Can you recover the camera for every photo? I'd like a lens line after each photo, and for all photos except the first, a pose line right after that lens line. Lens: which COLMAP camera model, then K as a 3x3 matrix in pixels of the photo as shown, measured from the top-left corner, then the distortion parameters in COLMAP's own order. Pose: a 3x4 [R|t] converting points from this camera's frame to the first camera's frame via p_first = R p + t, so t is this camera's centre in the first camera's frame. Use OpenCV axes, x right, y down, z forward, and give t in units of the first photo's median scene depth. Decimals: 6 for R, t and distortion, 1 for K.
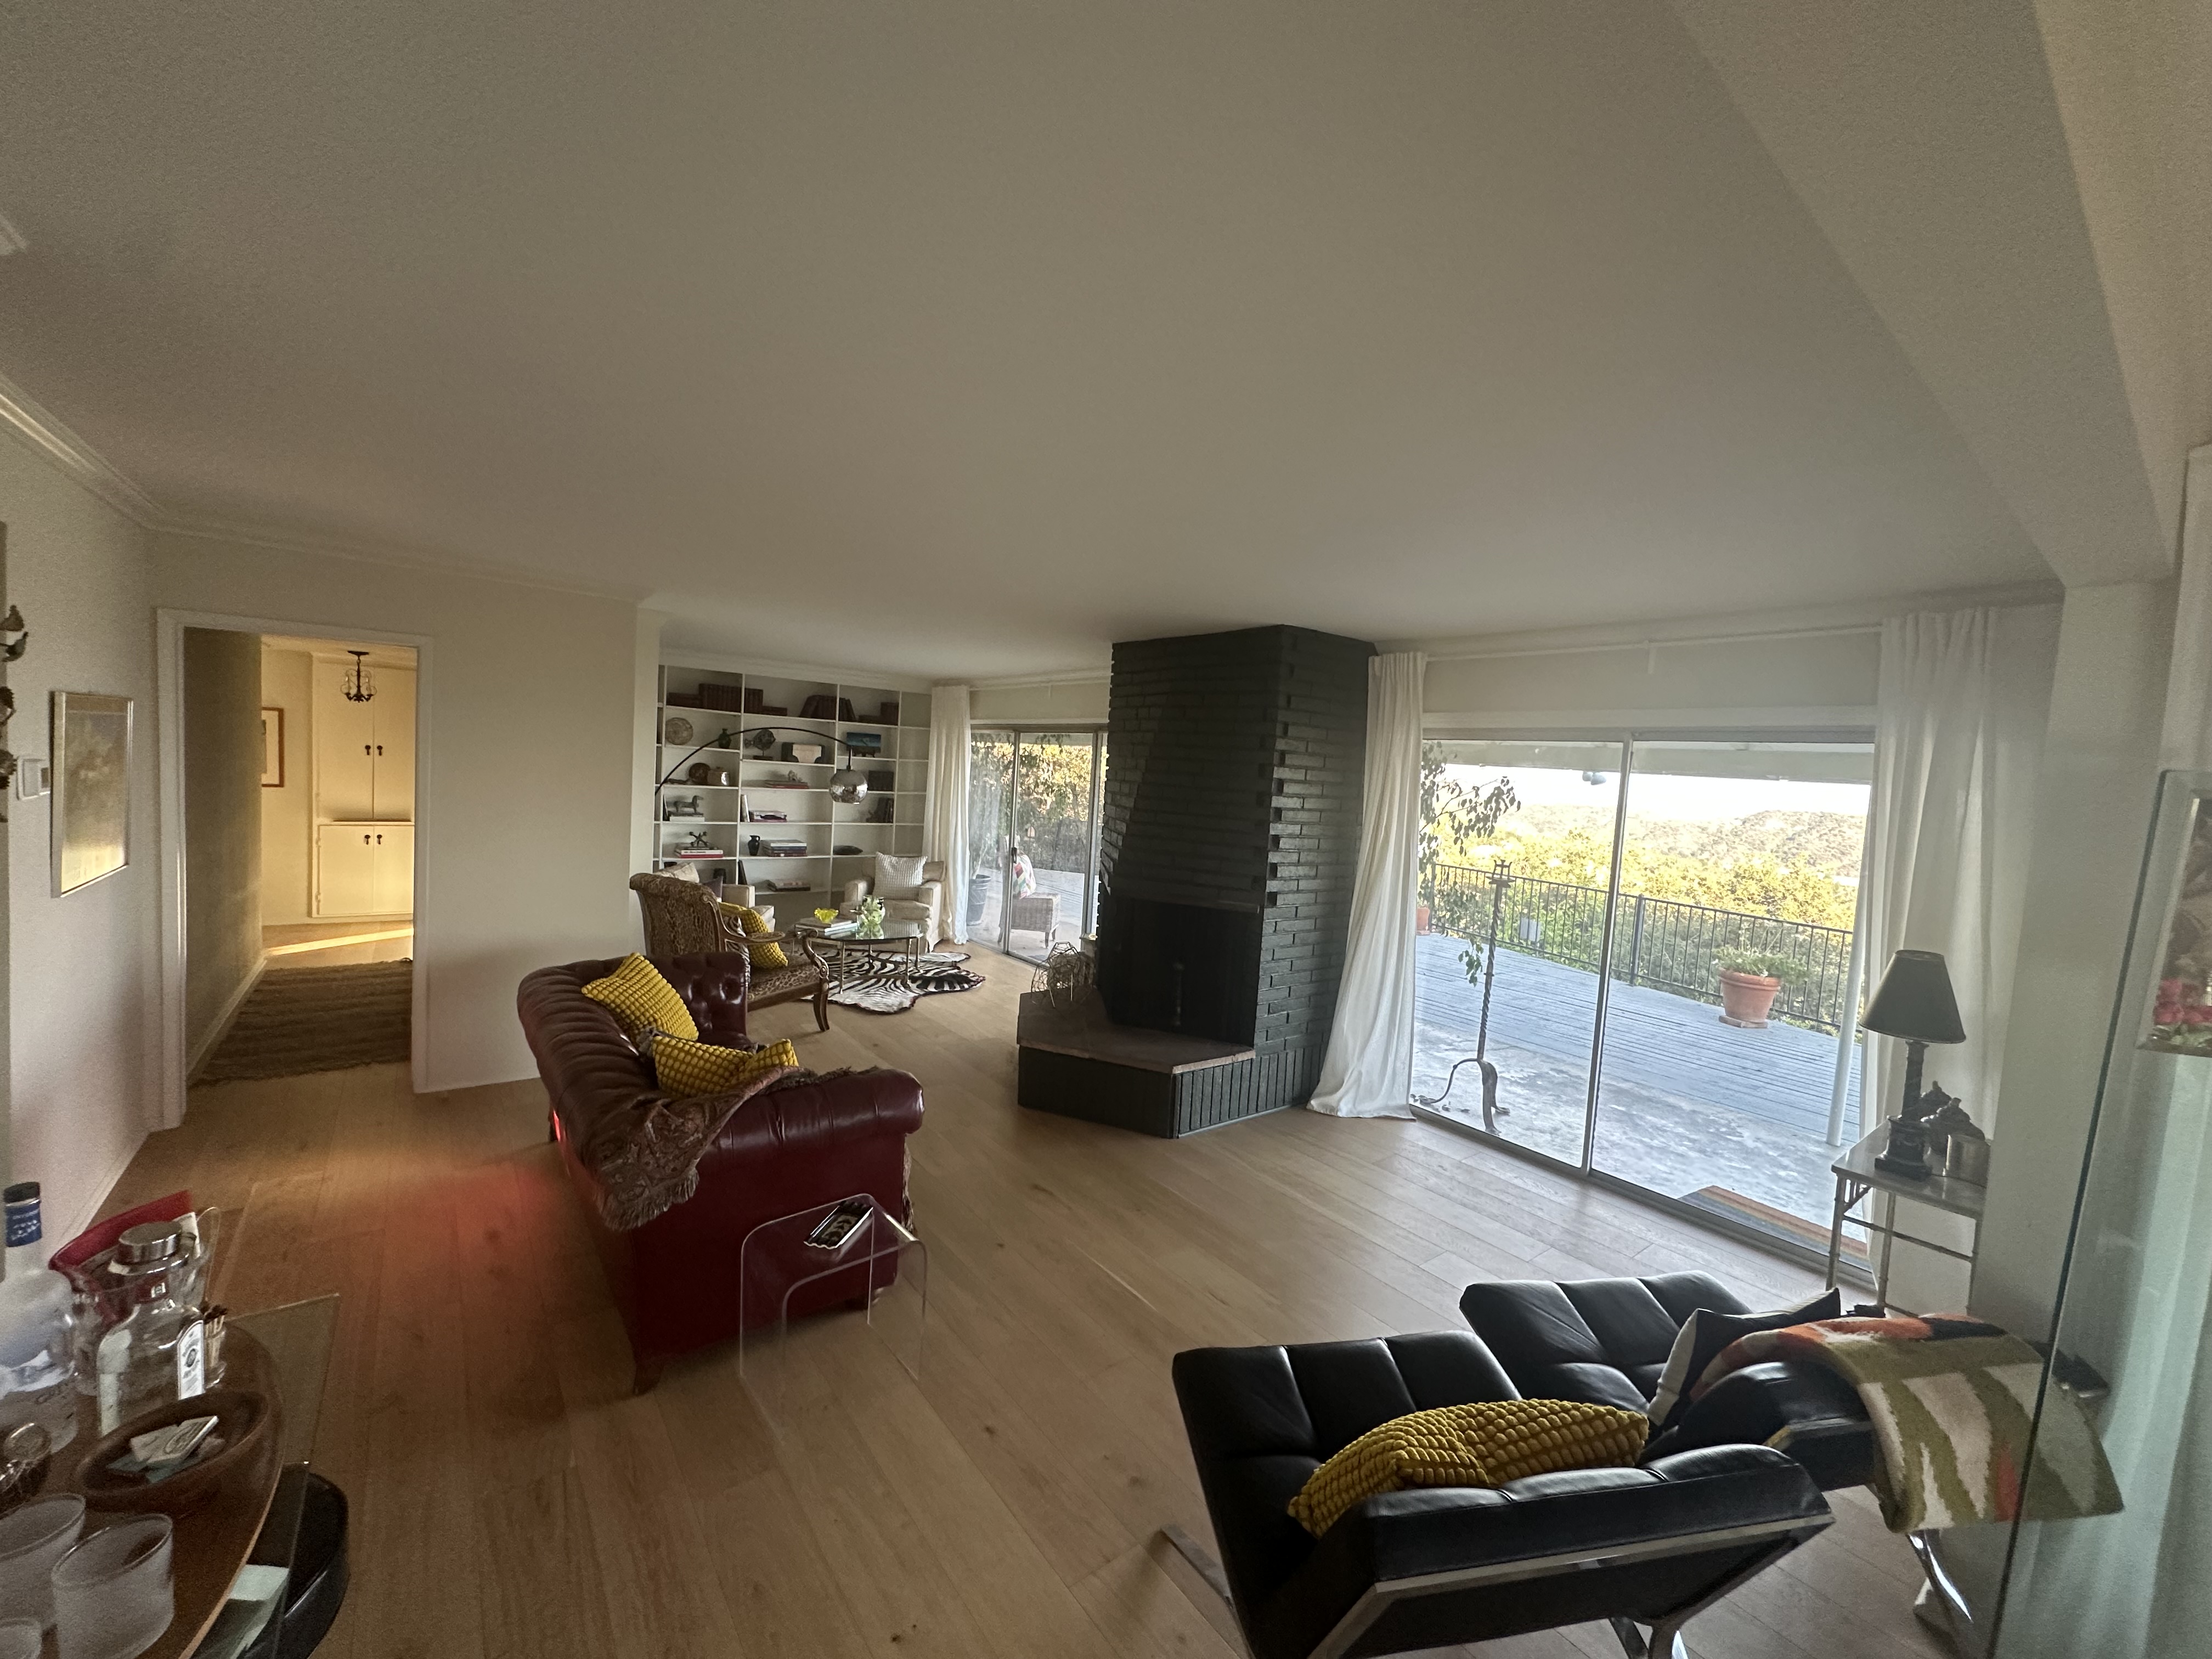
lens RADIAL K [[883.5, 0, 1102.9], [0, 883.5, 826.5], [0, 0, 1]] dist [-0.002467, 0.000676]
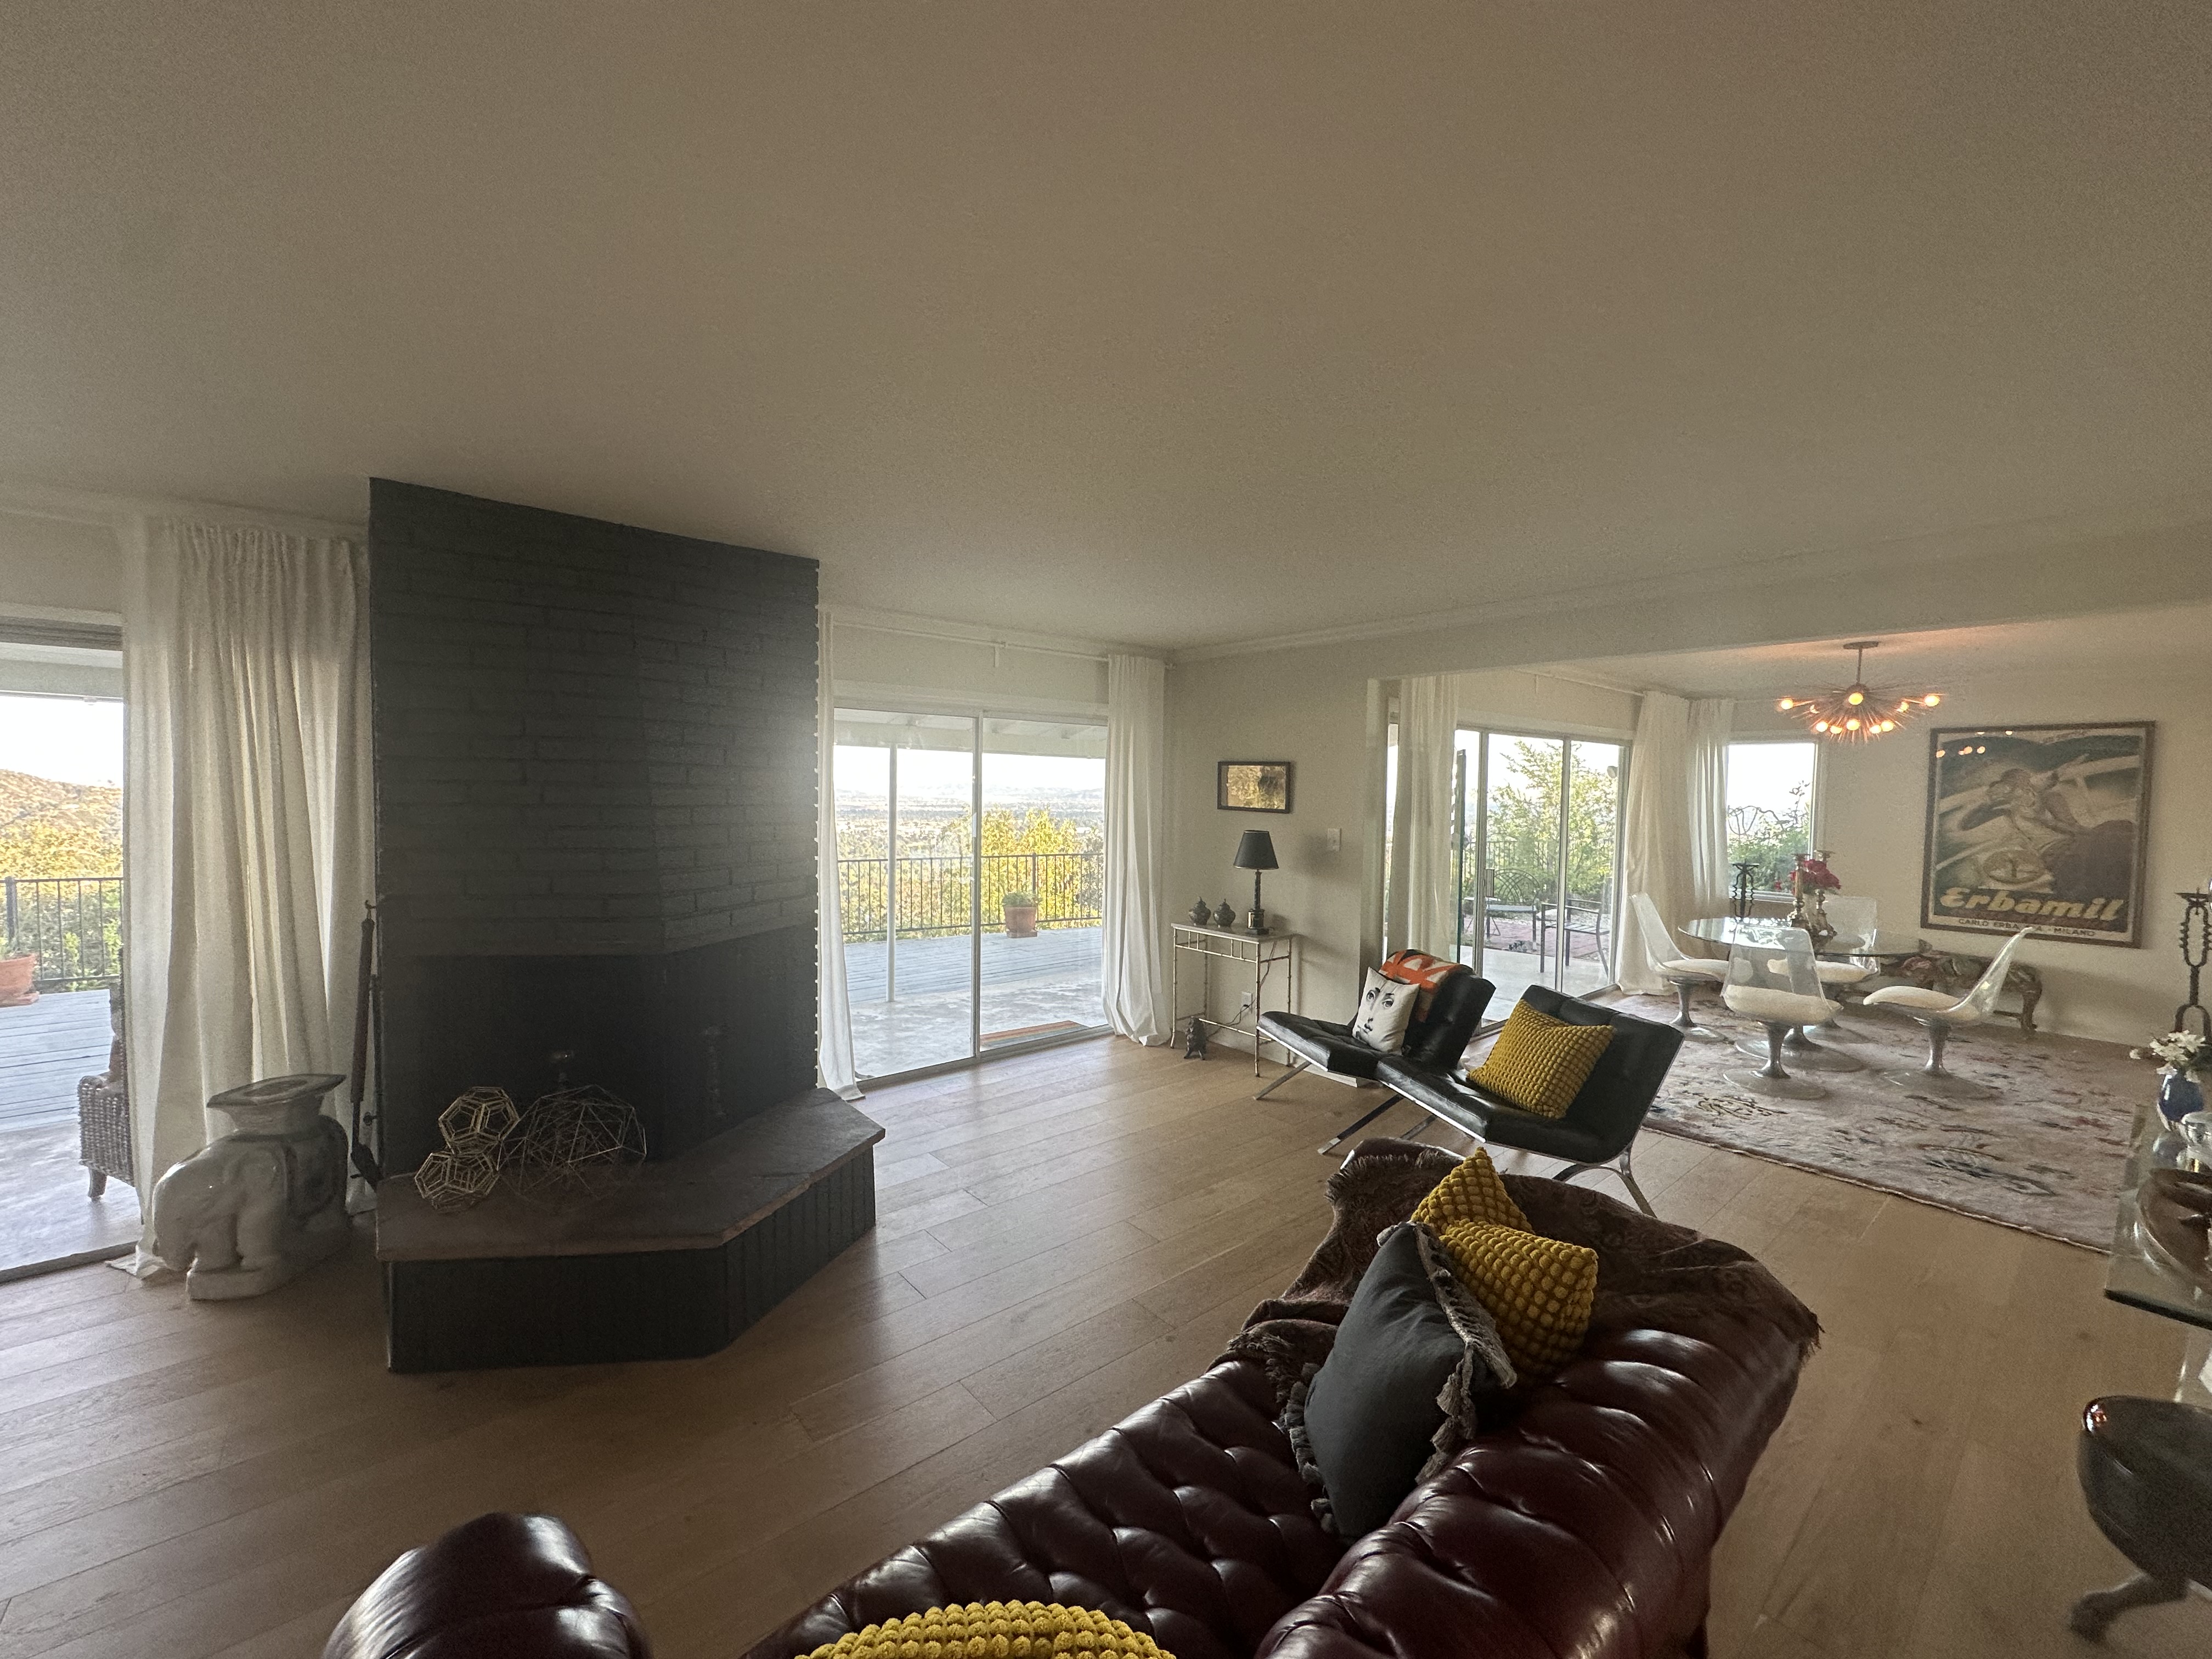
lens RADIAL K [[883.5, 0, 1105.6], [0, 883.5, 824.9], [0, 0, 1]] dist [-0.002467, 0.000676]
pose [[-0.040147, -0.106208, 0.993533, -0.355728], [0.048240, 0.992969, 0.108097, -0.035265], [-0.998029, 0.052267, -0.034741, 0.436411]]
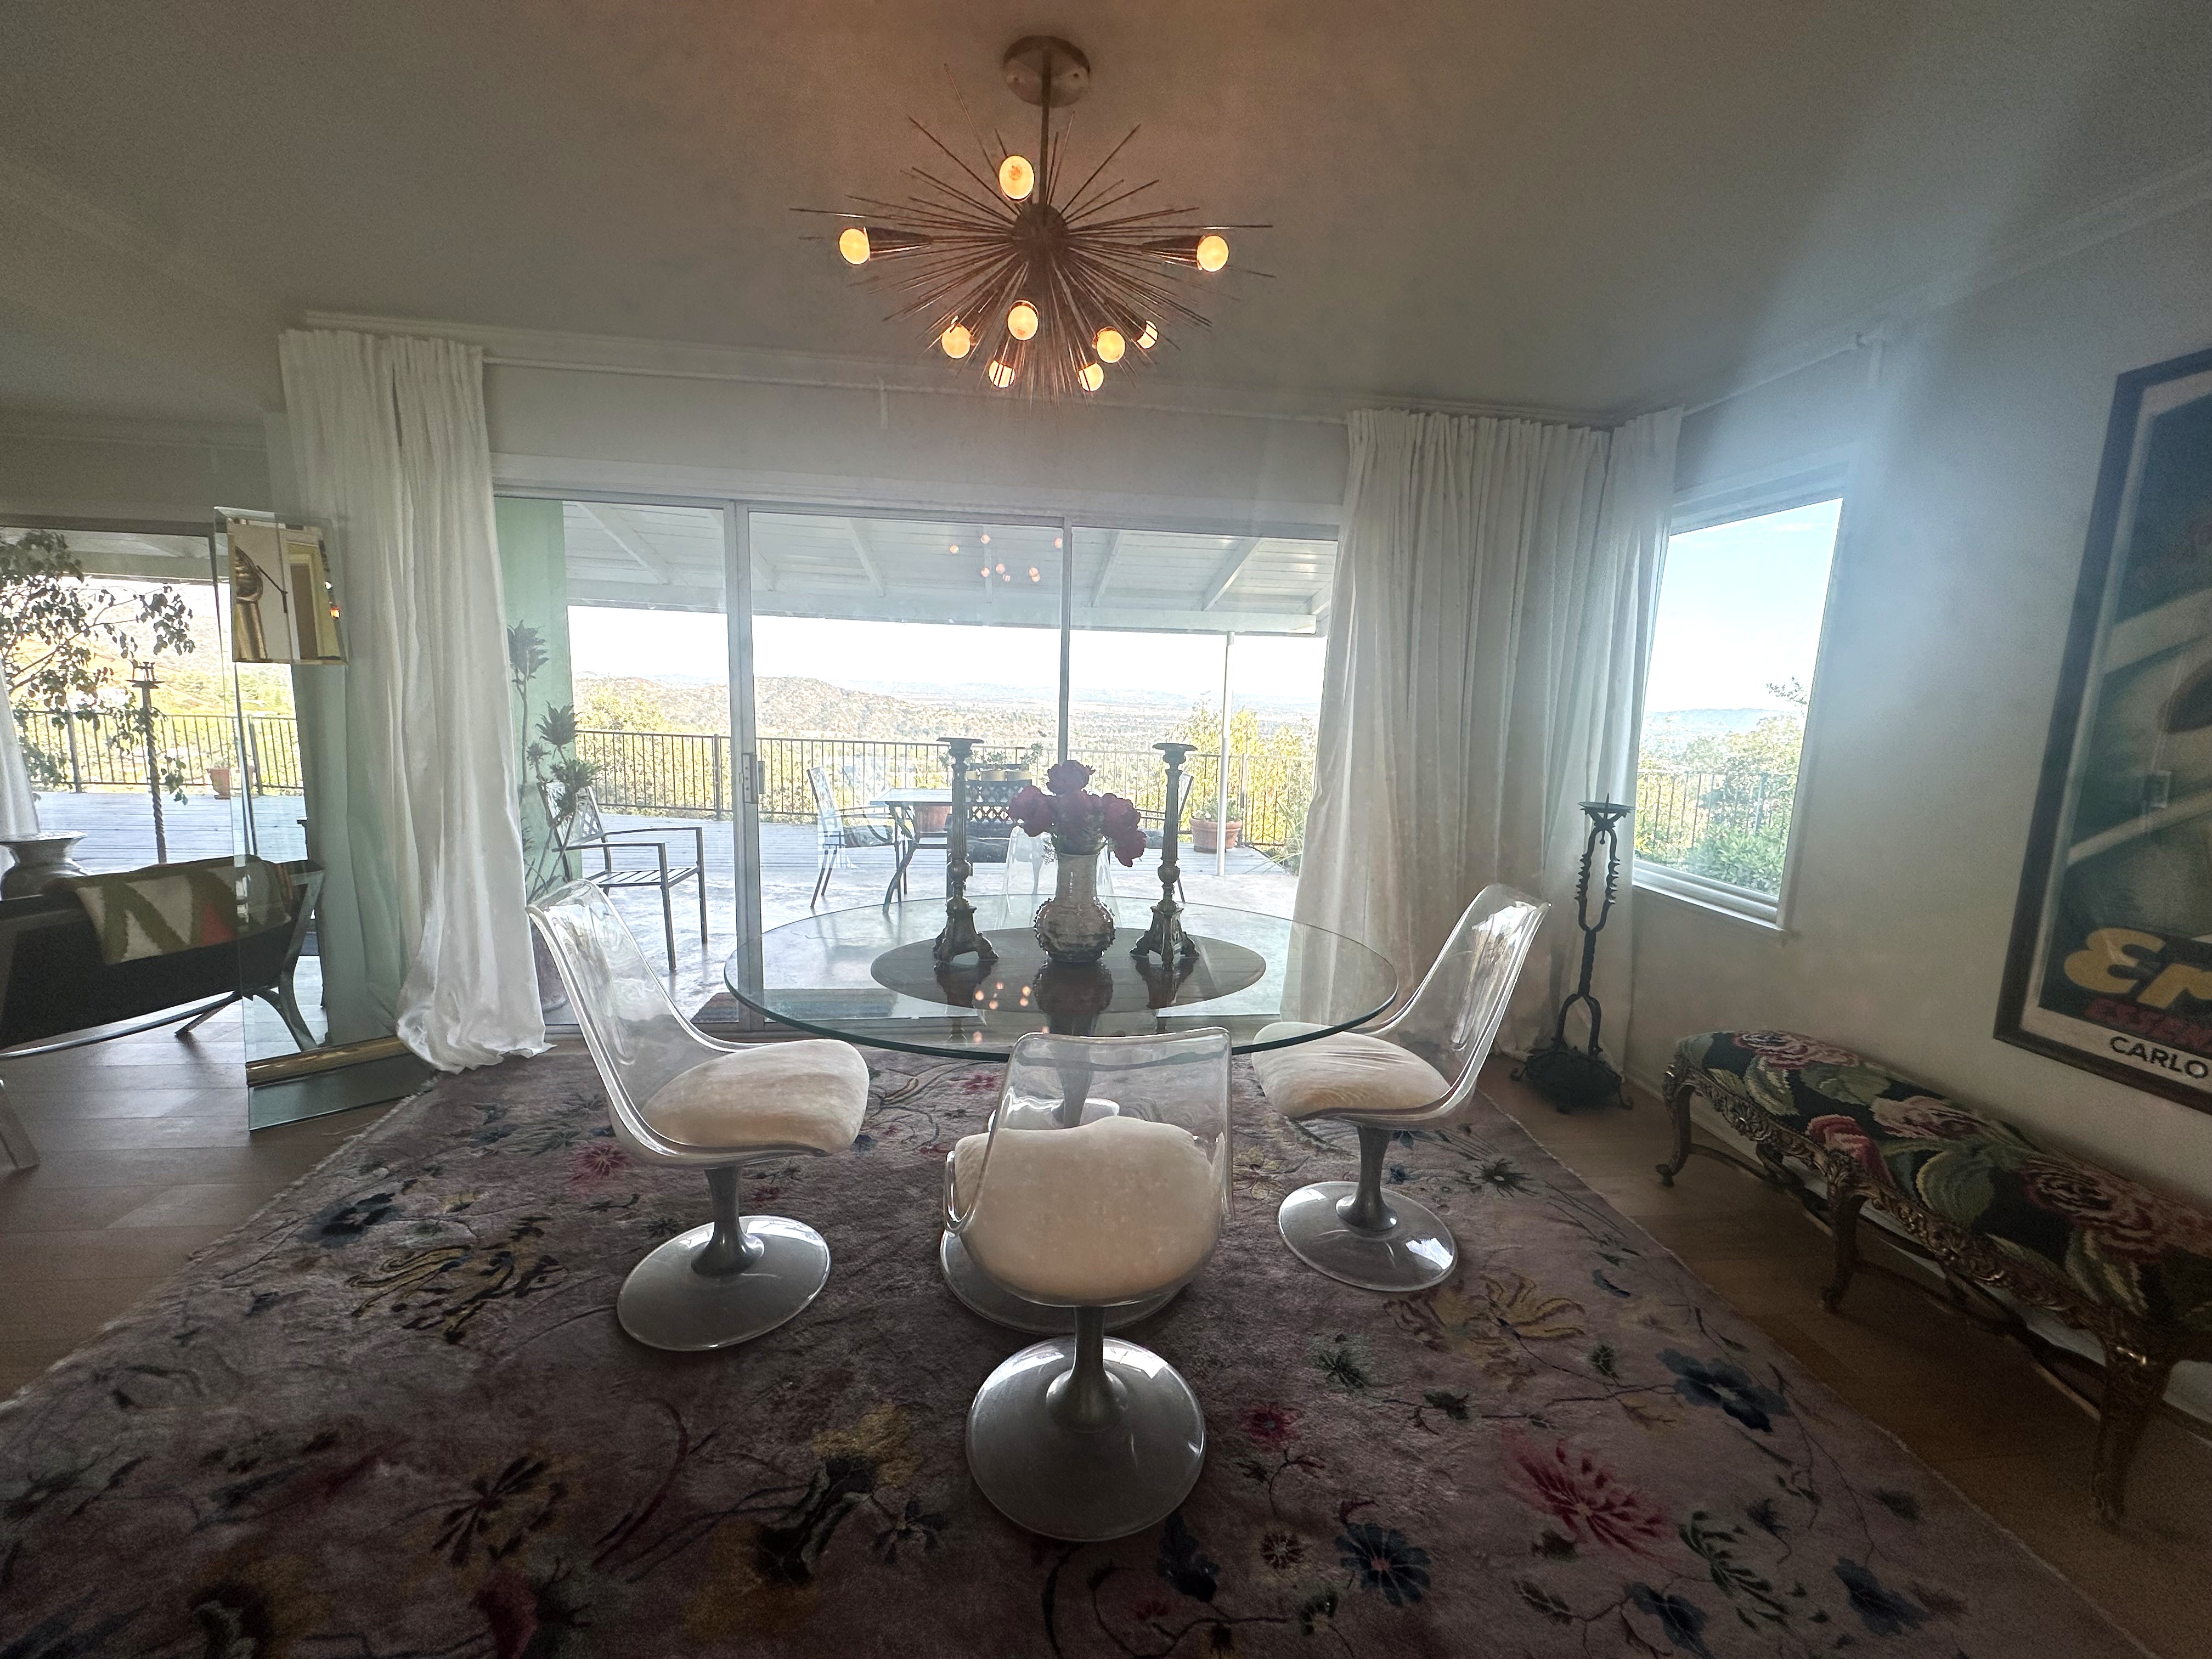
lens RADIAL K [[883.5, 0, 1099.5], [0, 883.5, 828.3], [0, 0, 1]] dist [-0.002467, 0.000676]
pose [[0.511107, -0.176031, 0.841298, 0.087641], [0.052777, 0.983384, 0.173697, 0.067620], [-0.857895, -0.044376, 0.511905, -0.269565]]
